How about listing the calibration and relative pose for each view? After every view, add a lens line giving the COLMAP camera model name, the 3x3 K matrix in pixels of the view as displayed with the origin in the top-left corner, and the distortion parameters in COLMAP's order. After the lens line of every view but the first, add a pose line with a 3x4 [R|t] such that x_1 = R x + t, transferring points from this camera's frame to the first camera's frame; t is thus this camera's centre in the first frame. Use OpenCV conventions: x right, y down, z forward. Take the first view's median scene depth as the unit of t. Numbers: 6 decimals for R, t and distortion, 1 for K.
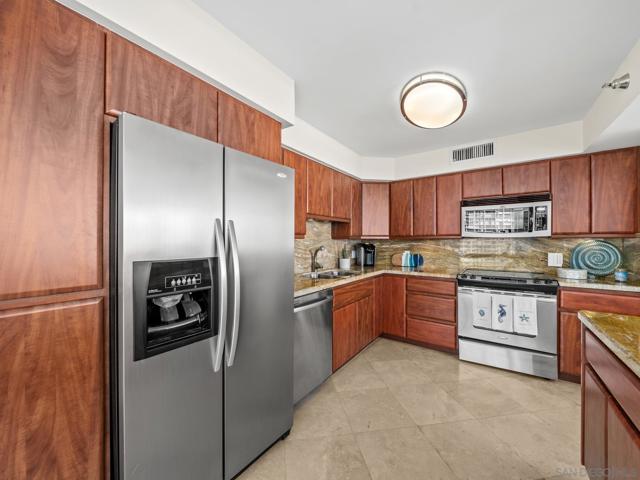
lens RADIAL K [[248.8, 0, 309.5], [0, 248.8, 240.5], [0, 0, 1]] dist [-0.007023, -0.000606]
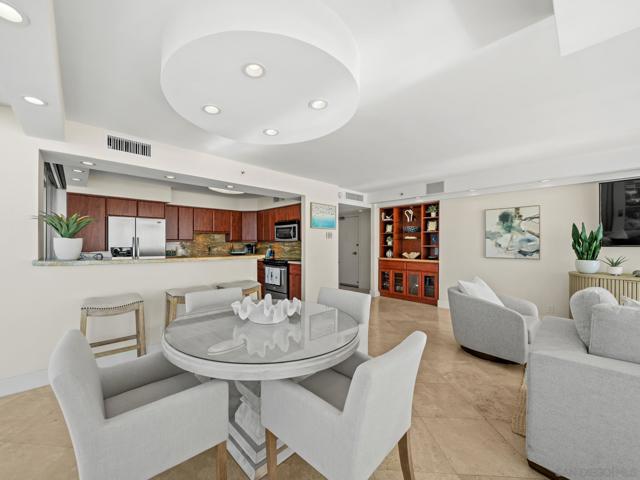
lens RADIAL K [[248.3, 0, 291.7], [0, 248.3, 242.9], [0, 0, 1]] dist [-0.007279, 0.000041]
pose [[0.978990, -0.001079, -0.203907, 1.224081], [0.001530, 0.999997, 0.002053, -0.003621], [0.203904, -0.002322, 0.978988, -0.977110]]
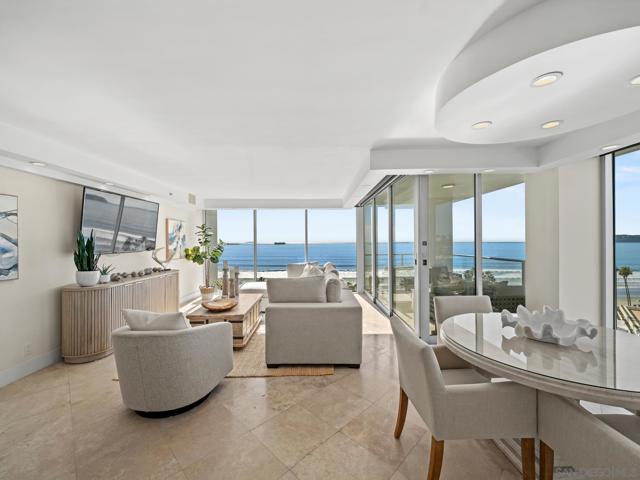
lens RADIAL K [[262.5, 0, 317.3], [0, 262.5, 242.8], [0, 0, 1]] dist [0.002820, 0.000375]
pose [[-0.602340, 0.000166, 0.798240, 0.869880], [0.003452, 0.999991, 0.002397, -0.038153], [-0.798232, 0.004199, -0.602335, 0.403552]]
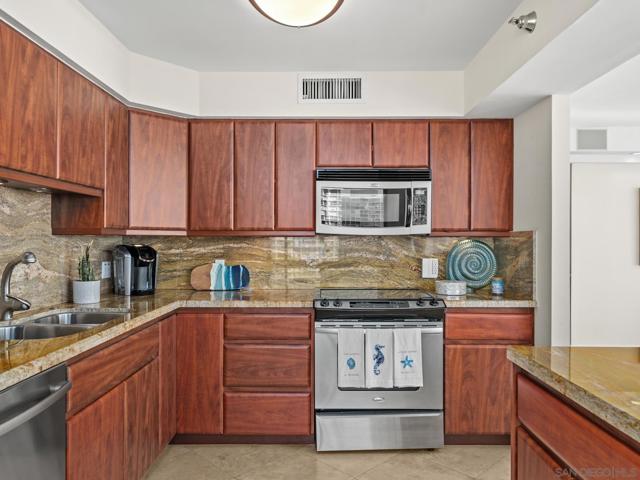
lens RADIAL K [[459.6, 0, 317.3], [0, 459.6, 238.5], [0, 0, 1]] dist [-0.003132, 0.000475]
pose [[0.799468, 0.004384, 0.600693, -0.020223], [-0.004002, 0.999990, -0.001973, -0.000286], [-0.600696, -0.000827, 0.799477, 0.164291]]
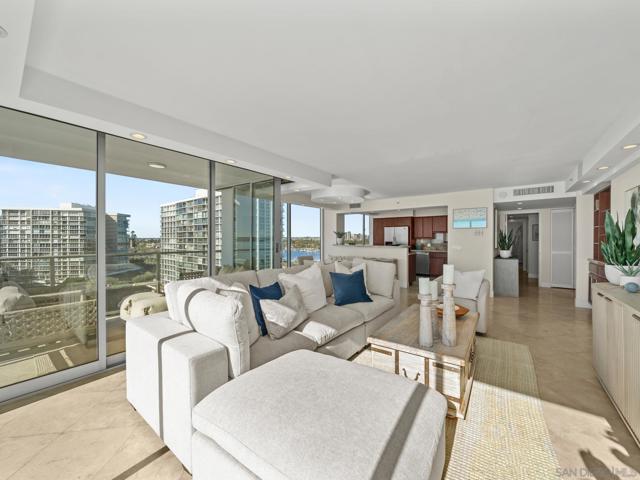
lens RADIAL K [[248.3, 0, 329.2], [0, 248.3, 240.7], [0, 0, 1]] dist [-0.007279, 0.000041]
pose [[0.008547, 0.005686, -0.999947, 3.215770], [0.001181, 0.999983, 0.005697, -0.003491], [0.999963, -0.001230, 0.008540, -0.470574]]
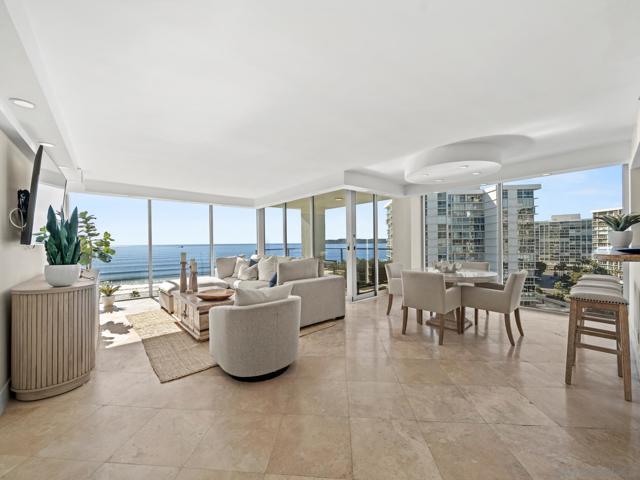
lens RADIAL K [[248.3, 0, 320.2], [0, 248.3, 244.4], [0, 0, 1]] dist [-0.007279, 0.000041]
pose [[-0.977316, 0.009314, 0.211582, 1.436726], [0.010822, 0.999924, 0.005969, 0.022991], [-0.211510, 0.008123, -0.977342, 1.097699]]
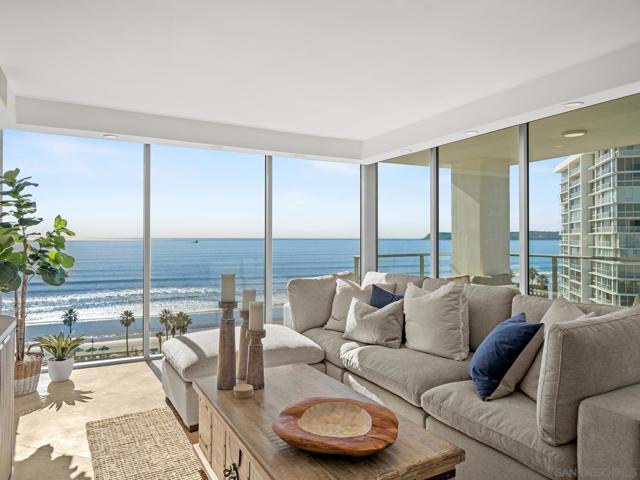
lens RADIAL K [[447.7, 0, 323.1], [0, 447.7, 237.6], [0, 0, 1]] dist [-0.003847, 0.012901]
pose [[-0.909297, 0.000429, 0.416147, 1.961420], [-0.001031, 0.999994, -0.003283, 0.000871], [-0.416146, -0.003415, -0.909291, 0.621195]]
